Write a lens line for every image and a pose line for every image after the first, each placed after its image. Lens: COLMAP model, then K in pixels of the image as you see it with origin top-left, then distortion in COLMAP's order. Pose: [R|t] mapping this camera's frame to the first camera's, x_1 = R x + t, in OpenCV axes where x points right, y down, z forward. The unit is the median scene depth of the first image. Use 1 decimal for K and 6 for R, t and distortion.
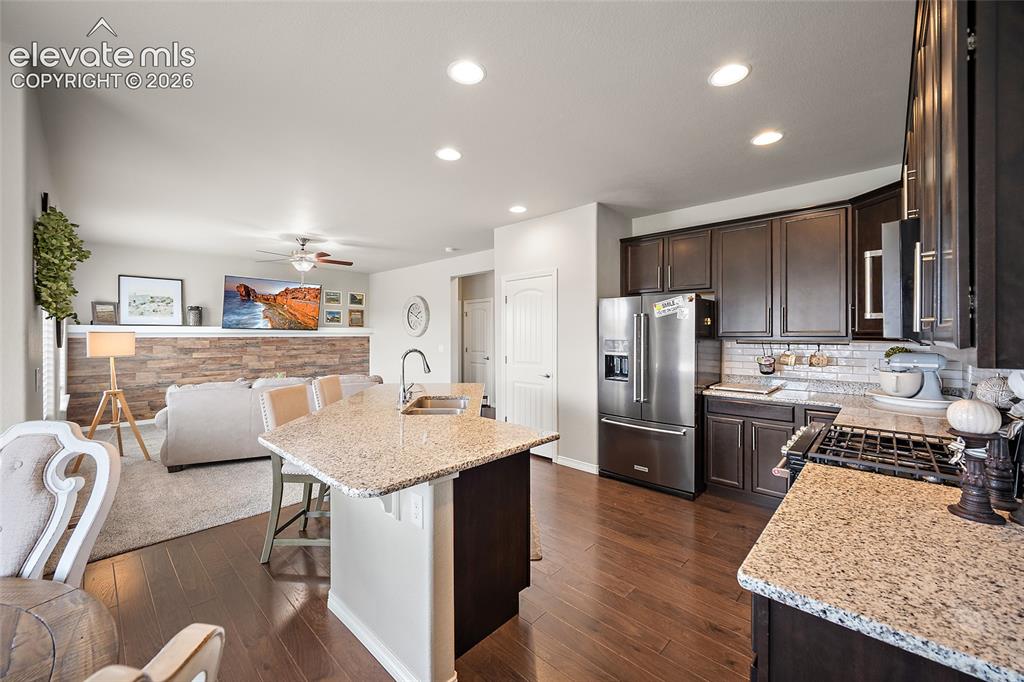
lens RADIAL K [[403.9, 0, 508.1], [0, 403.9, 333.8], [0, 0, 1]] dist [-0.003350, 0.000595]
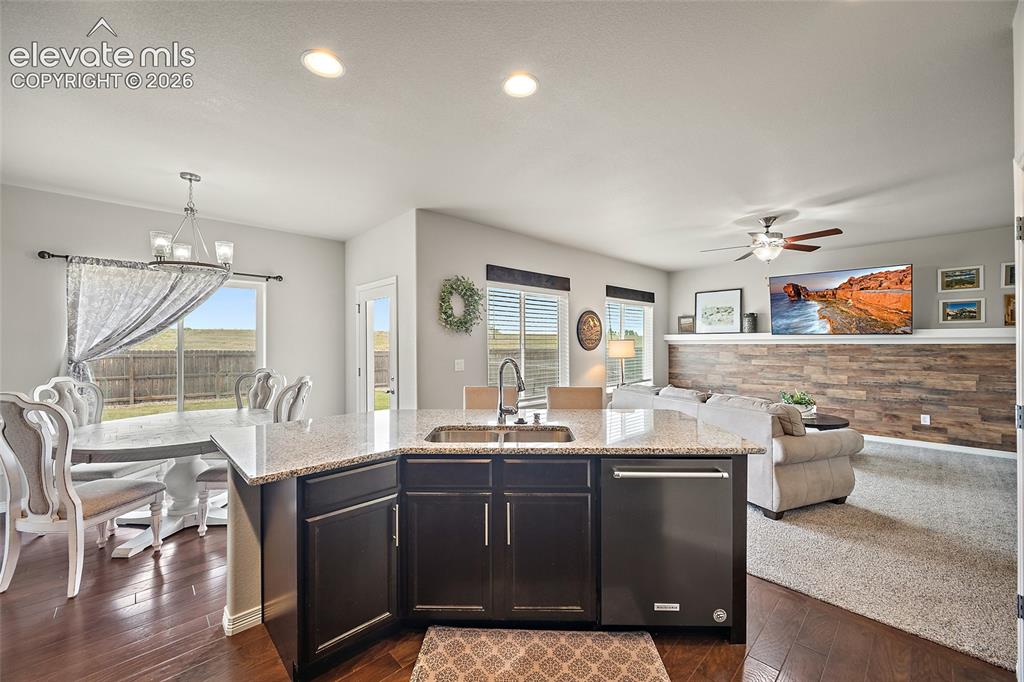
lens RADIAL K [[401.6, 0, 507.8], [0, 401.6, 339.3], [0, 0, 1]] dist [-0.002179, 0.000617]
pose [[-0.060050, -0.008437, -0.998160, 0.271132], [0.005592, 0.999946, -0.008788, 0.002421], [0.998180, -0.006109, -0.060000, 0.493156]]
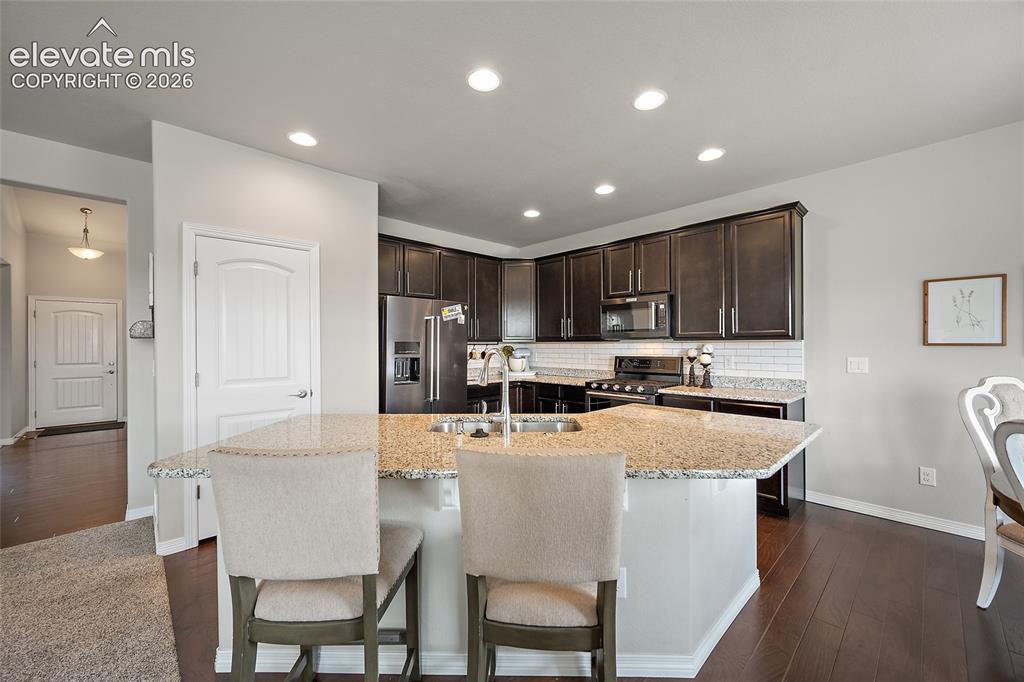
lens RADIAL K [[400.8, 0, 510.9], [0, 400.8, 344.8], [0, 0, 1]] dist [-0.001988, -0.000167]
pose [[0.050831, 0.000464, 0.998707, -0.416148], [0.002195, 0.999997, -0.000576, 0.014940], [-0.998705, 0.002221, 0.050830, 0.444754]]
